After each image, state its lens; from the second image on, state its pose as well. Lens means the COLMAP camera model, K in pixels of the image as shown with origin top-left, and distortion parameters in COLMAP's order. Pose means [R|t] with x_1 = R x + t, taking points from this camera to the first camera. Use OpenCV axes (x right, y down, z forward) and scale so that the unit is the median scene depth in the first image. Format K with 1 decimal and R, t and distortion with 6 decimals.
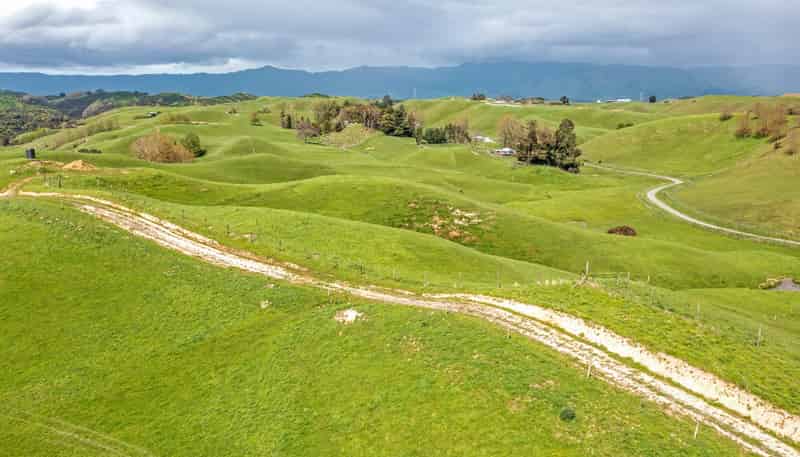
lens RADIAL K [[635.8, 0, 399.9], [0, 635.8, 230.4], [0, 0, 1]] dist [0.005737, 0.045428]
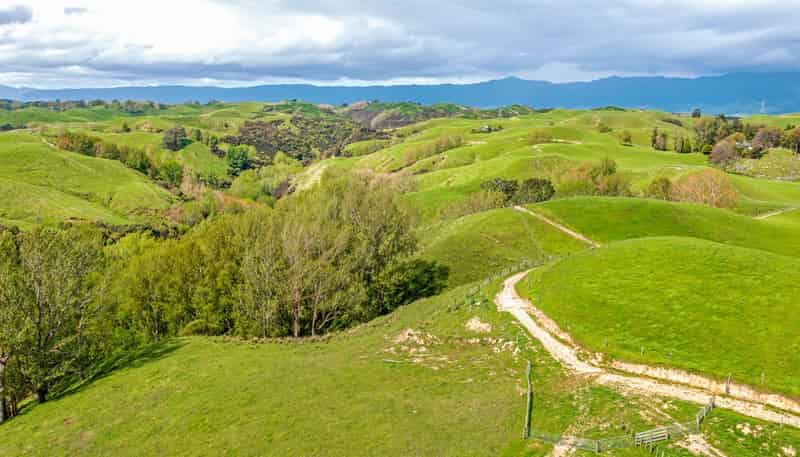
lens RADIAL K [[635.8, 0, 399.0], [0, 635.8, 227.0], [0, 0, 1]] dist [0.005737, 0.045428]
pose [[0.936368, 0.077796, -0.342289, -0.220664], [-0.084816, 0.996381, -0.005565, -0.027882], [0.340618, 0.034243, 0.939578, 0.108224]]
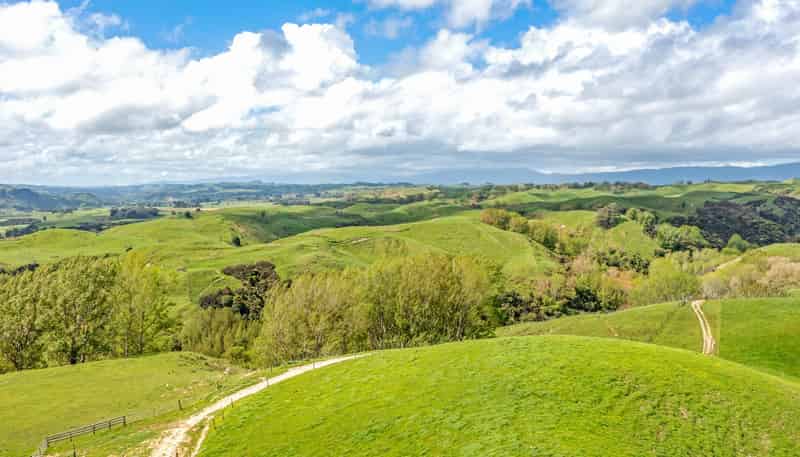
lens RADIAL K [[635.8, 0, 401.4], [0, 635.8, 231.3], [0, 0, 1]] dist [0.005737, 0.045428]
pose [[0.438849, 0.068930, -0.895913, -0.120247], [-0.186291, 0.982370, -0.015670, -0.043908], [0.879037, 0.173778, 0.443953, 0.195785]]
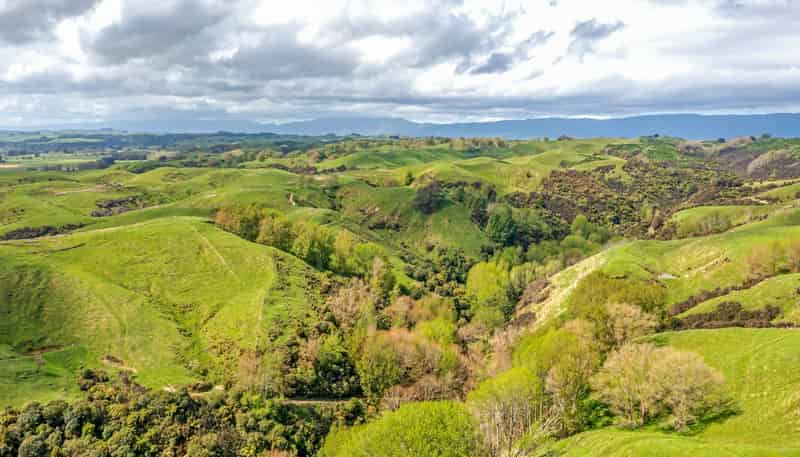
lens RADIAL K [[635.8, 0, 404.0], [0, 635.8, 230.0], [0, 0, 1]] dist [0.005737, 0.045428]
pose [[0.606149, 0.126852, -0.785170, -0.308812], [-0.172951, 0.984599, 0.025554, -0.133748], [0.776319, 0.120306, 0.618753, 0.463620]]
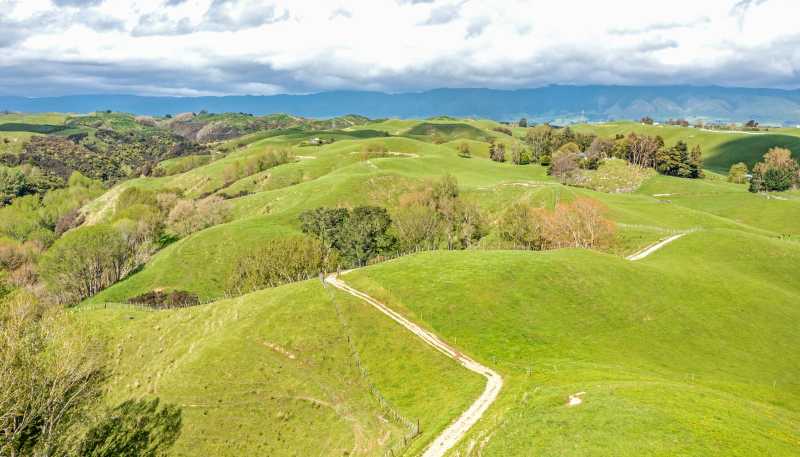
lens RADIAL K [[635.8, 0, 398.3], [0, 635.8, 234.8], [0, 0, 1]] dist [0.005737, 0.045428]
pose [[0.993923, 0.025585, -0.107064, -0.231740], [-0.028313, 0.999310, -0.024041, -0.050291], [0.106375, 0.026926, 0.993961, 0.216385]]
